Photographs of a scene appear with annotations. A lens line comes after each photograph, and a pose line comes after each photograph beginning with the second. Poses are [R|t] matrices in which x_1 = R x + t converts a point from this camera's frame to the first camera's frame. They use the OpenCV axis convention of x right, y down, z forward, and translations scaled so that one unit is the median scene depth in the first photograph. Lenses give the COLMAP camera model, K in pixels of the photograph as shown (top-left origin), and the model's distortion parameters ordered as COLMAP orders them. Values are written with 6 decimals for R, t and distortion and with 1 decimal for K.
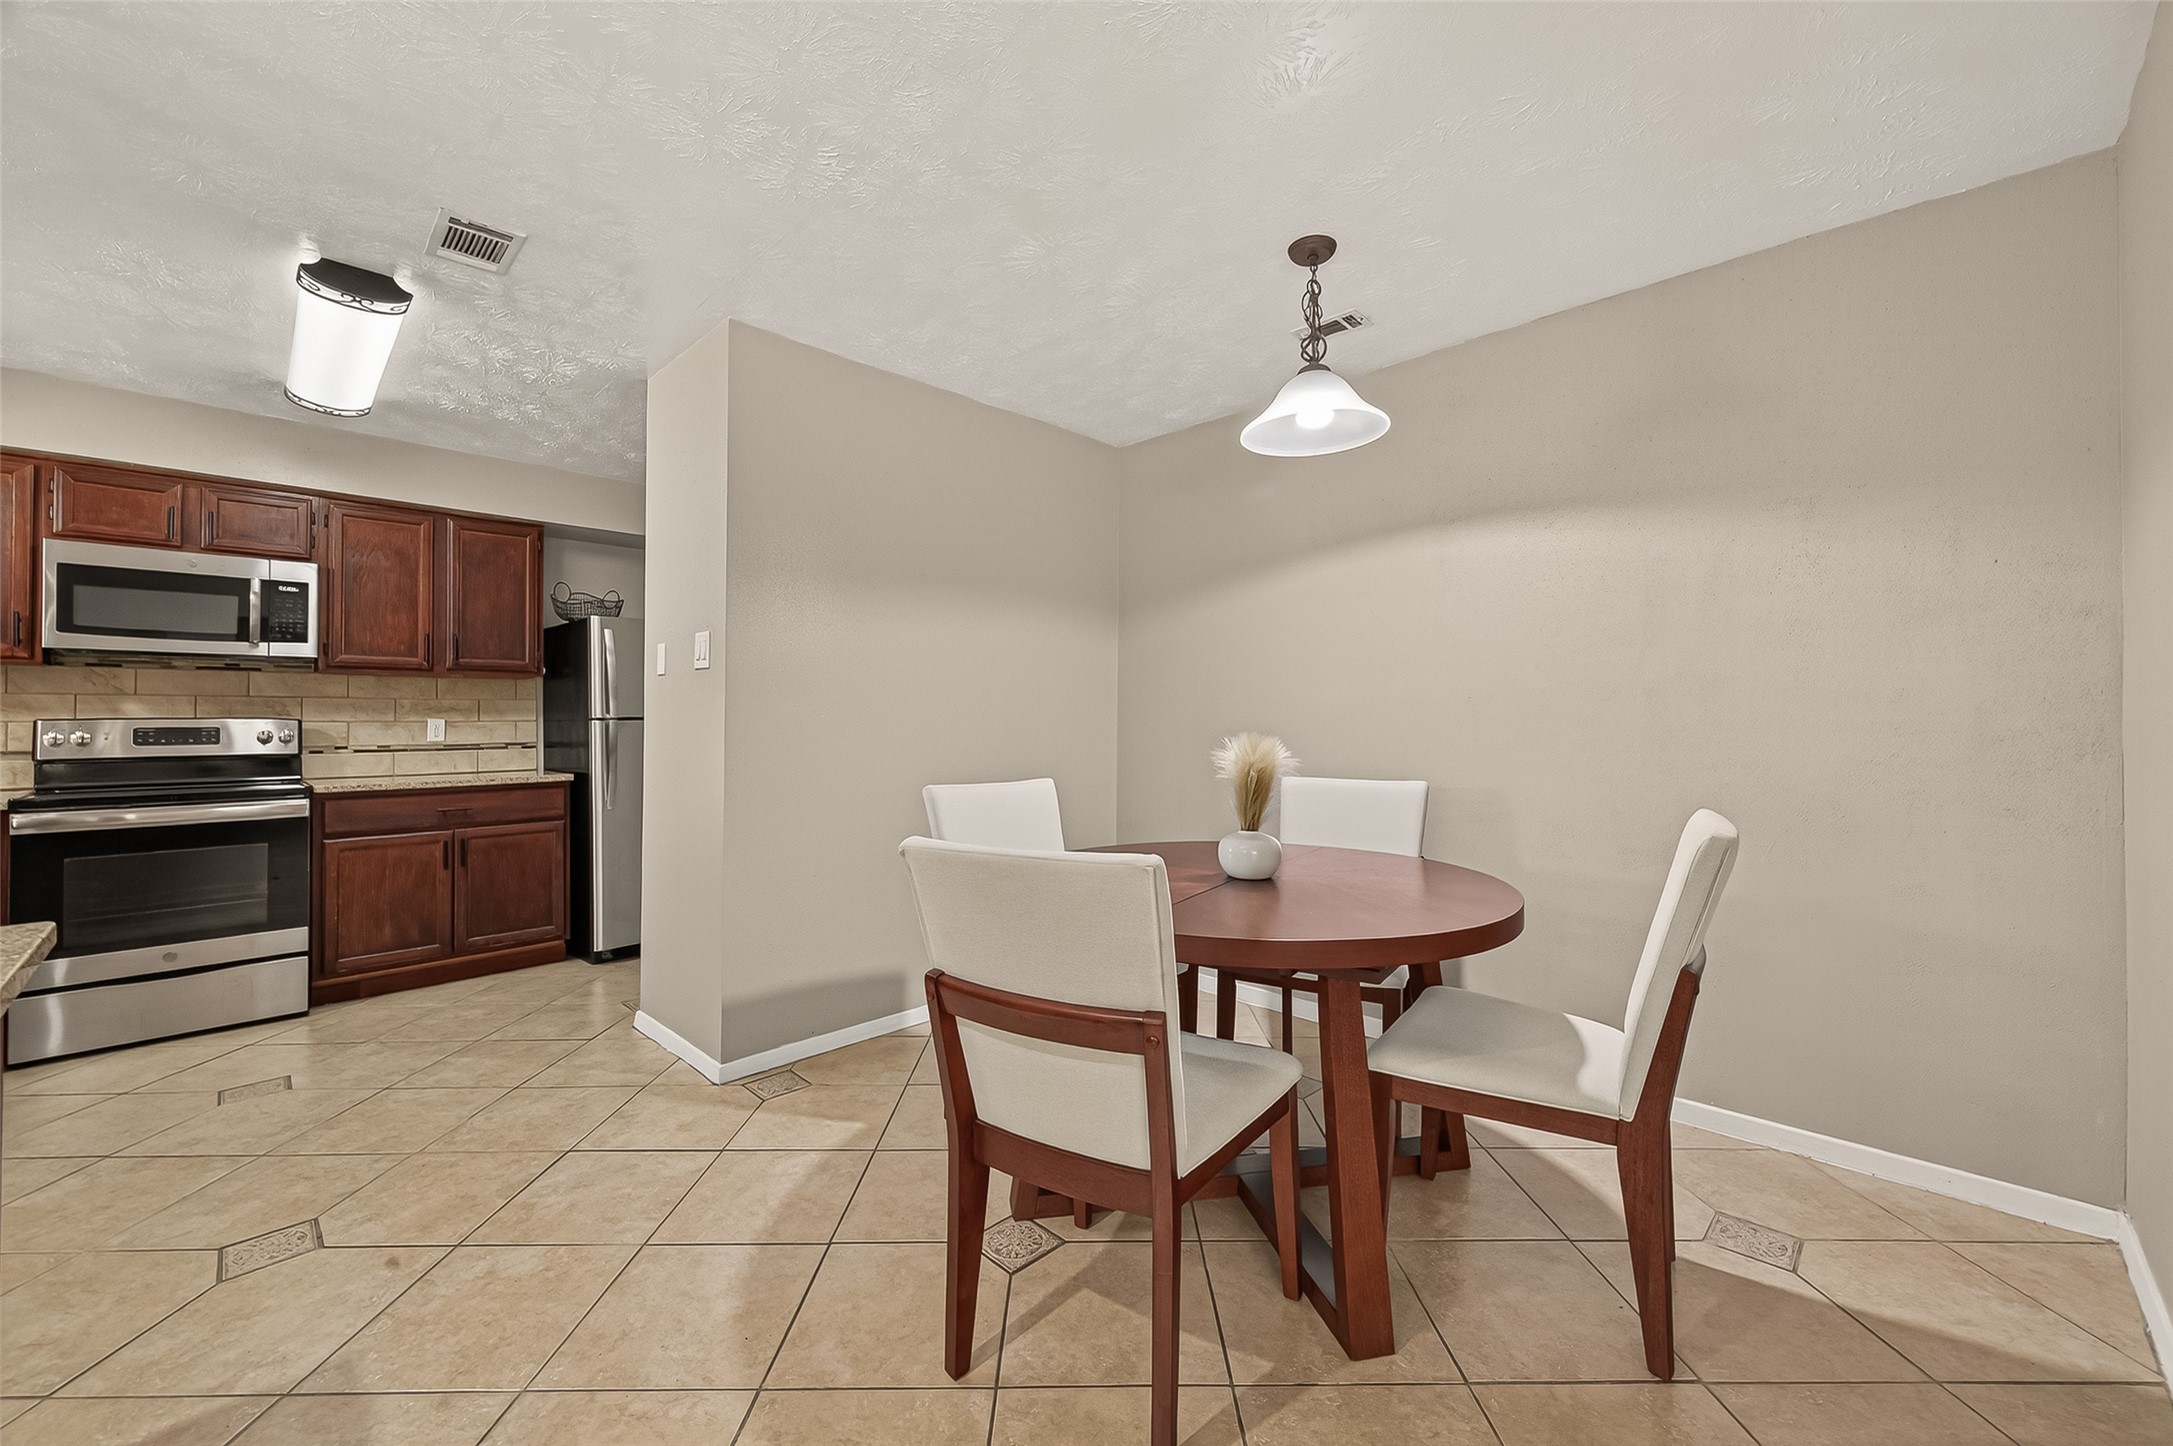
lens RADIAL K [[867.9, 0, 1096.4], [0, 867.9, 706.3], [0, 0, 1]] dist [0.003927, -0.000963]
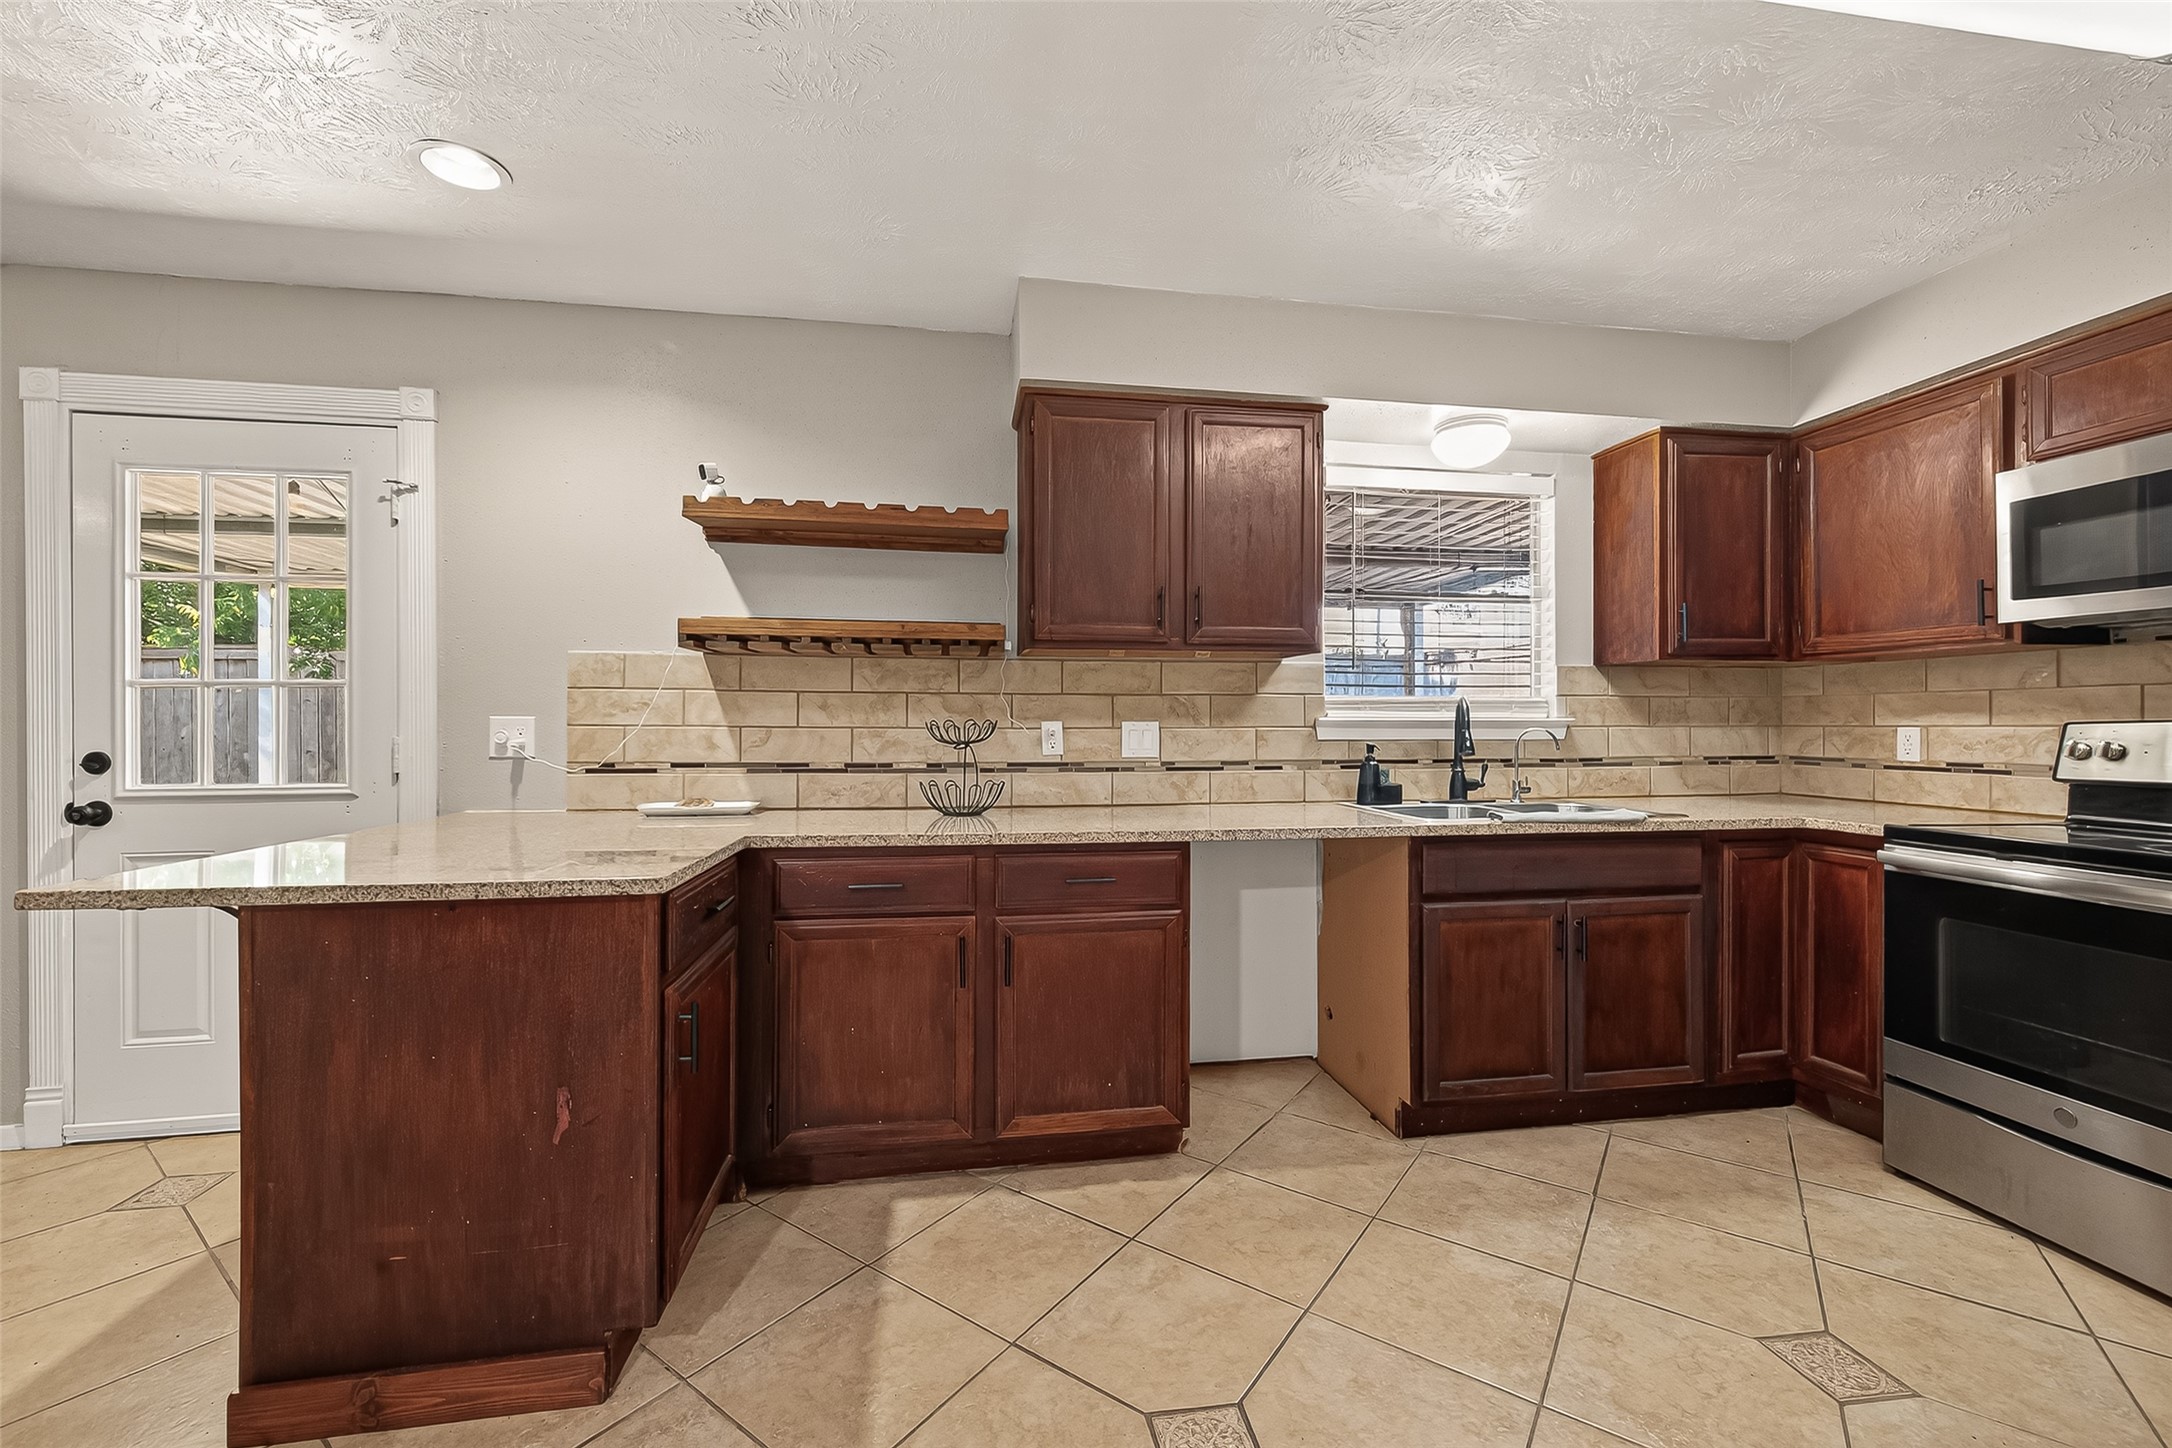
lens RADIAL K [[867.5, 0, 1077.9], [0, 867.5, 713.1], [0, 0, 1]] dist [0.003927, -0.000963]
pose [[-0.586497, -0.006913, -0.809922, -0.181679], [0.013195, 0.999749, -0.018088, 0.010609], [0.809844, -0.021295, -0.586259, 0.860218]]
